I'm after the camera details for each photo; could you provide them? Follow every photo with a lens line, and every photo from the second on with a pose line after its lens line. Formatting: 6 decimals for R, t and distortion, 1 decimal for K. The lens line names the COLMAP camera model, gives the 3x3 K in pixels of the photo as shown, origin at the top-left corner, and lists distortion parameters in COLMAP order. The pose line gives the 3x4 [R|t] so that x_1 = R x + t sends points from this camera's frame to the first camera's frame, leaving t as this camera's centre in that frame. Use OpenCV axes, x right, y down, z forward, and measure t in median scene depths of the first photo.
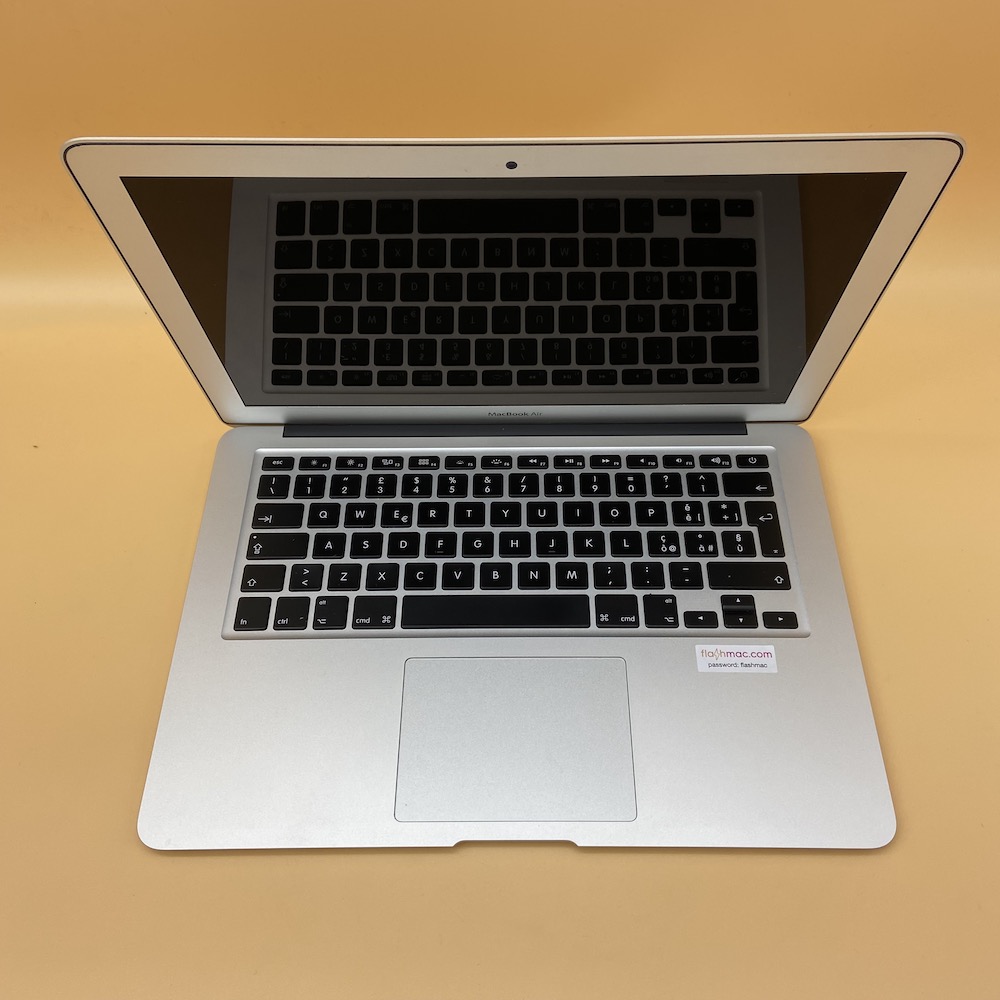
lens RADIAL K [[989.2, 0, 509.6], [0, 989.2, 496.6], [0, 0, 1]] dist [0.126573, -0.006463]
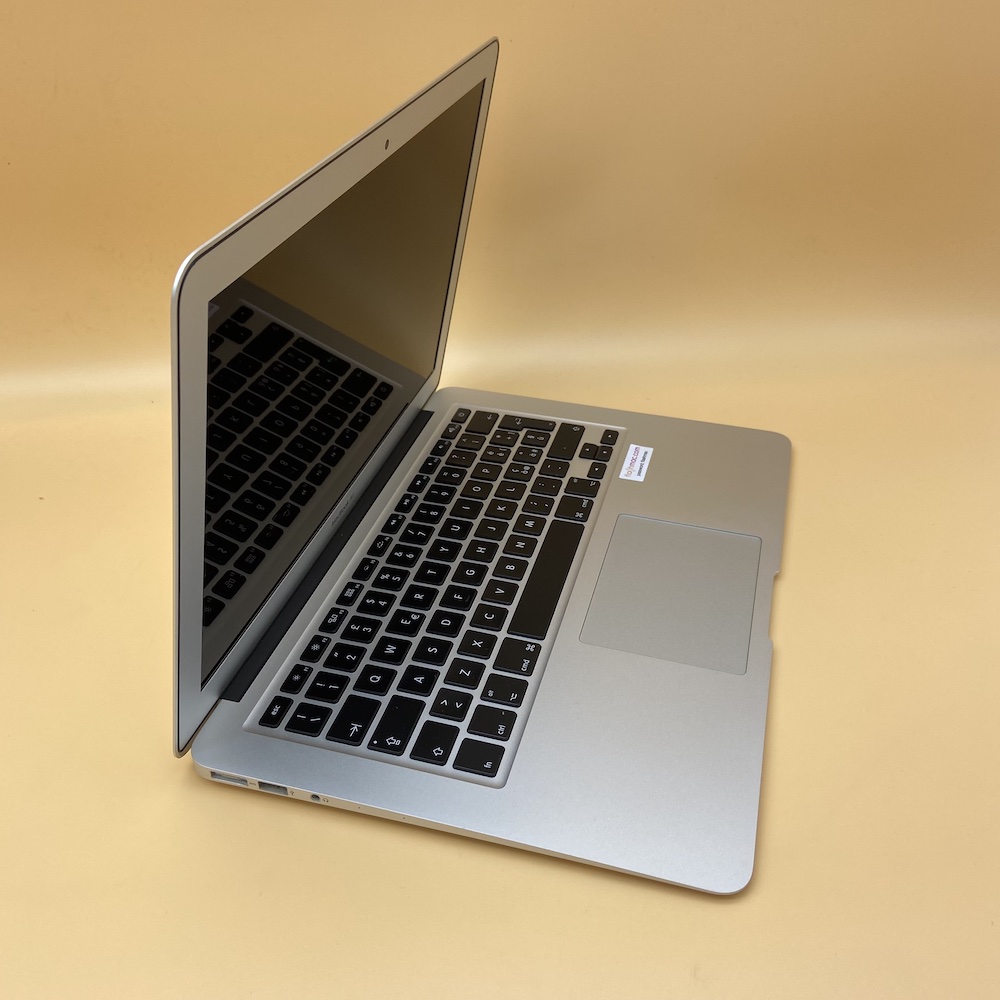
lens RADIAL K [[989.2, 0, 509.6], [0, 989.2, 496.6], [0, 0, 1]] dist [0.126573, -0.006463]
pose [[0.269819, -0.550677, 0.789907, -0.757379], [0.793783, 0.591569, 0.141264, -0.105032], [-0.545075, 0.588899, 0.596734, 0.345808]]
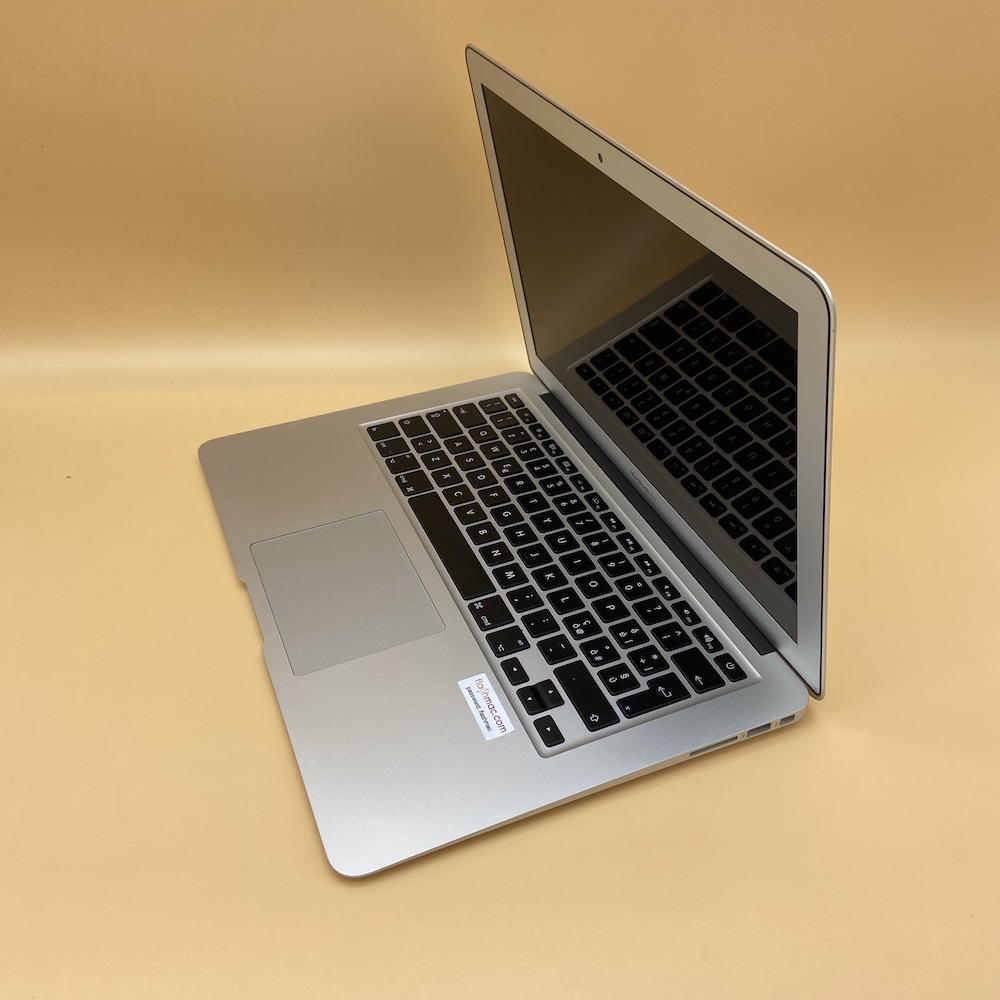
lens RADIAL K [[989.2, 0, 509.6], [0, 989.2, 496.6], [0, 0, 1]] dist [0.126573, -0.006463]
pose [[0.397924, 0.571820, -0.717410, 0.752034], [-0.761075, 0.642405, 0.089893, -0.066827], [0.512271, 0.510232, 0.690827, 0.225820]]
